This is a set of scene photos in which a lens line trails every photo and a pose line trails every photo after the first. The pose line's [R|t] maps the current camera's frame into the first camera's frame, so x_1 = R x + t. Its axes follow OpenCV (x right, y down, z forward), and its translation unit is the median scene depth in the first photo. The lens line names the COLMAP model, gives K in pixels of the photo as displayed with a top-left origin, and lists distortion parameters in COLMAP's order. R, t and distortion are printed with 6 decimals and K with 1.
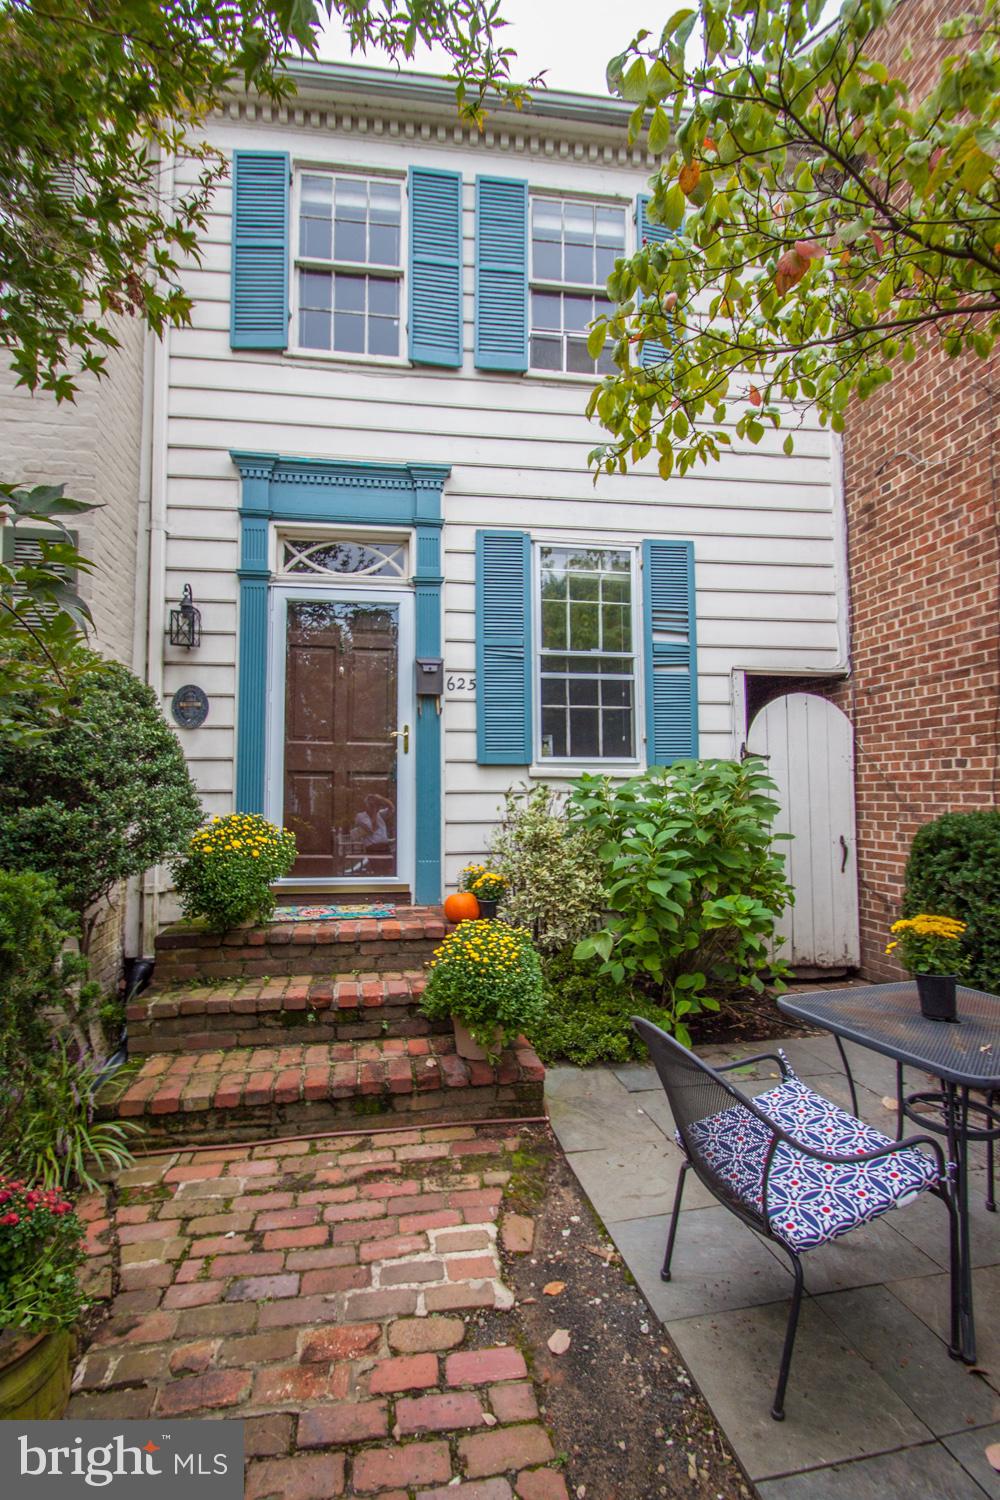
lens RADIAL K [[719.8, 0, 482.4], [0, 719.8, 750.5], [0, 0, 1]] dist [0.025268, -0.024983]
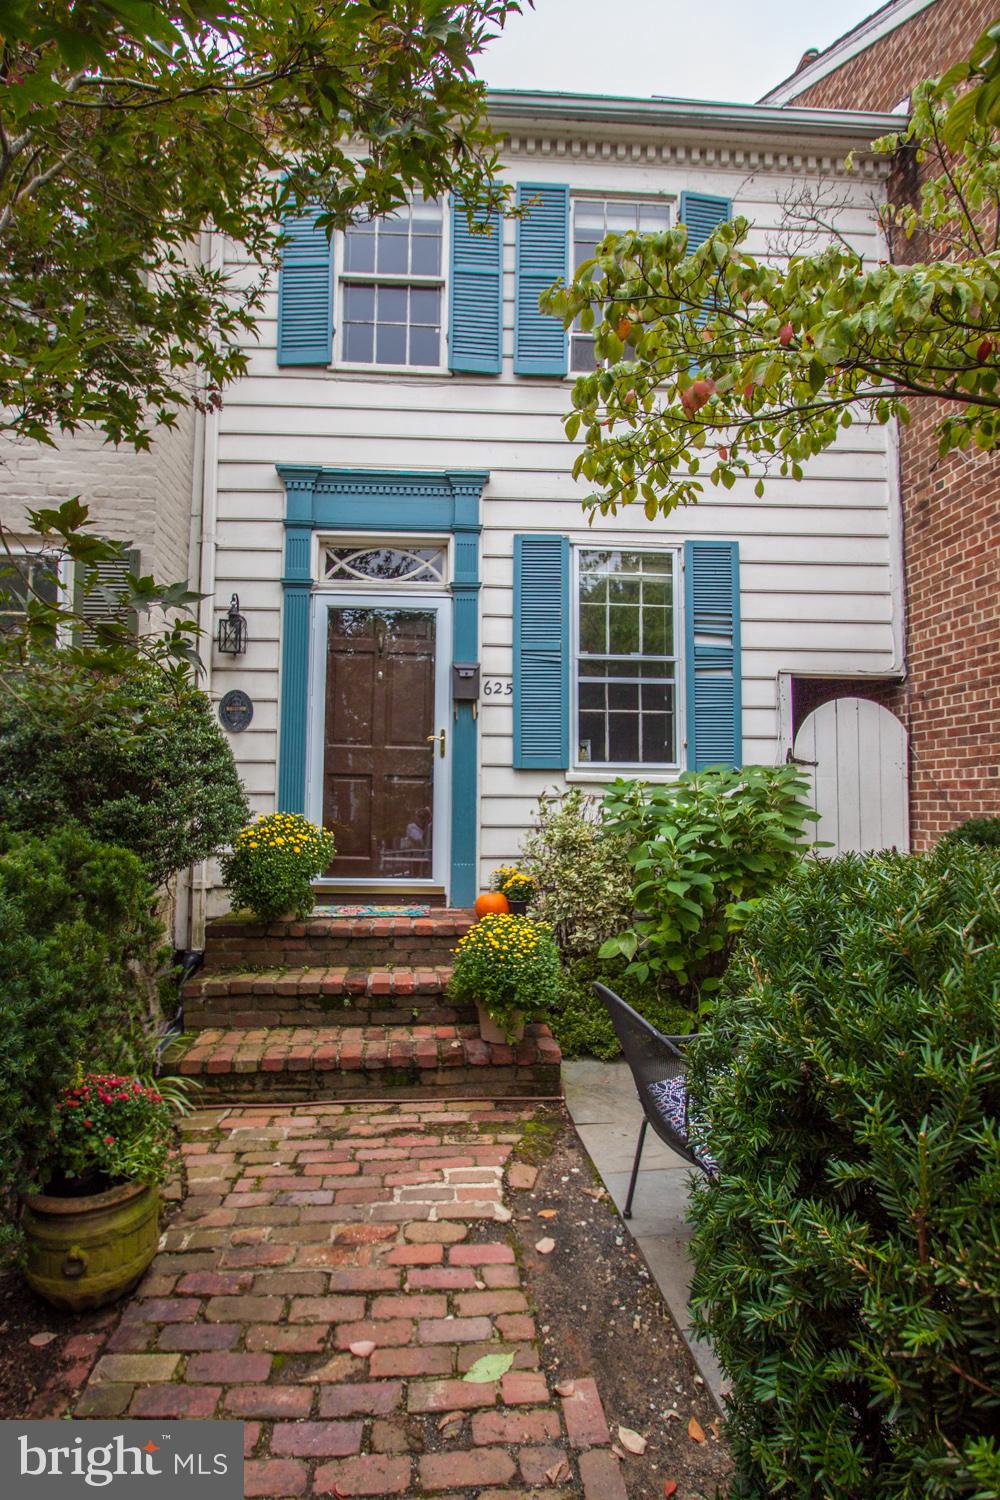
lens RADIAL K [[835.9, 0, 481.5], [0, 835.9, 745.8], [0, 0, 1]] dist [0.000728, -0.000552]
pose [[0.996635, 0.005131, -0.081804, 0.046332], [-0.006131, 0.999909, -0.011975, 0.001549], [0.081735, 0.012437, 0.996576, -0.170455]]
